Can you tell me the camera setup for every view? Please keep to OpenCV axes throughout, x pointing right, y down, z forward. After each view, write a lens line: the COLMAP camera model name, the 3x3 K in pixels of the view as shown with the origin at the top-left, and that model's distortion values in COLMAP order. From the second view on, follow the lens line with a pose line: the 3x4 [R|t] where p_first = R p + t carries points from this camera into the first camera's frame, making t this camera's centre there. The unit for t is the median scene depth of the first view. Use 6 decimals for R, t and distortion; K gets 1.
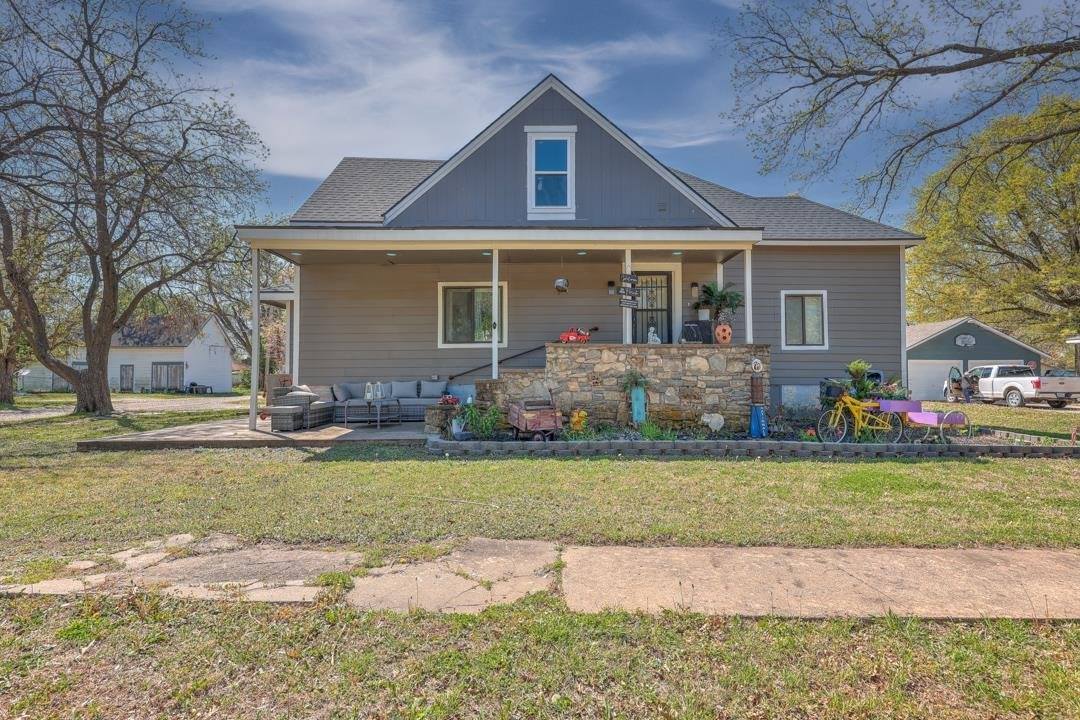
lens RADIAL K [[556.1, 0, 539.9], [0, 556.1, 358.2], [0, 0, 1]] dist [0.001015, 0.001051]
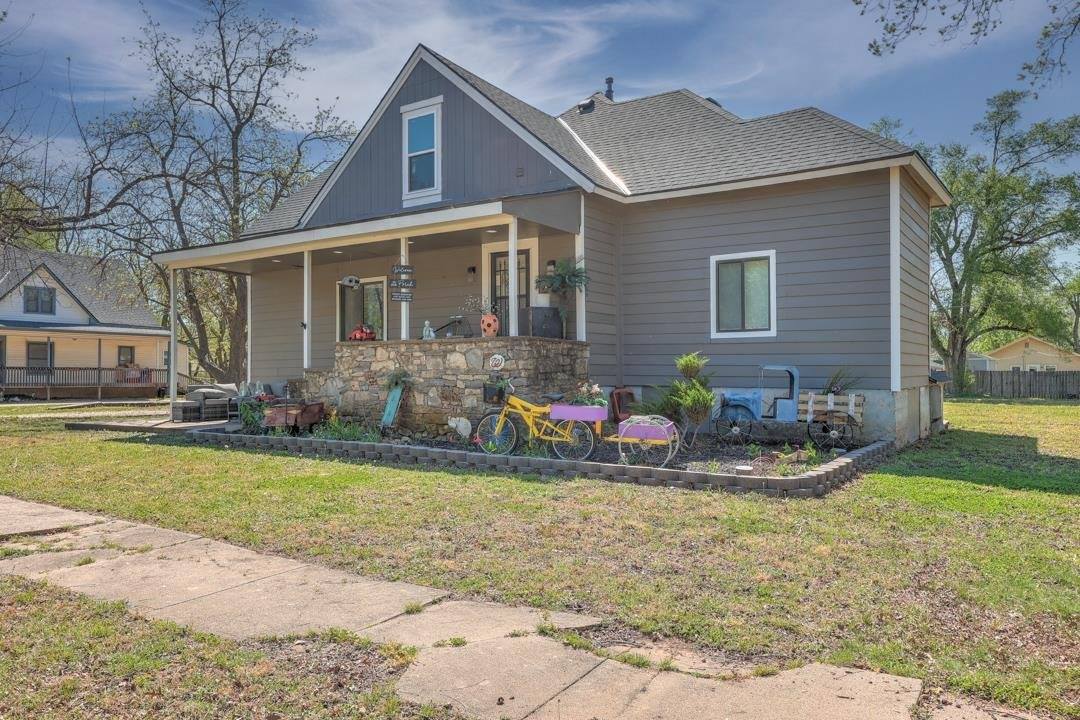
lens RADIAL K [[769.6, 0, 539.7], [0, 769.6, 363.3], [0, 0, 1]] dist [0.007700, 0.000653]
pose [[0.829019, -0.009303, -0.559142, 0.889901], [0.017698, 0.999797, 0.009605, 0.003506], [0.558940, -0.017859, 0.829016, 0.053261]]
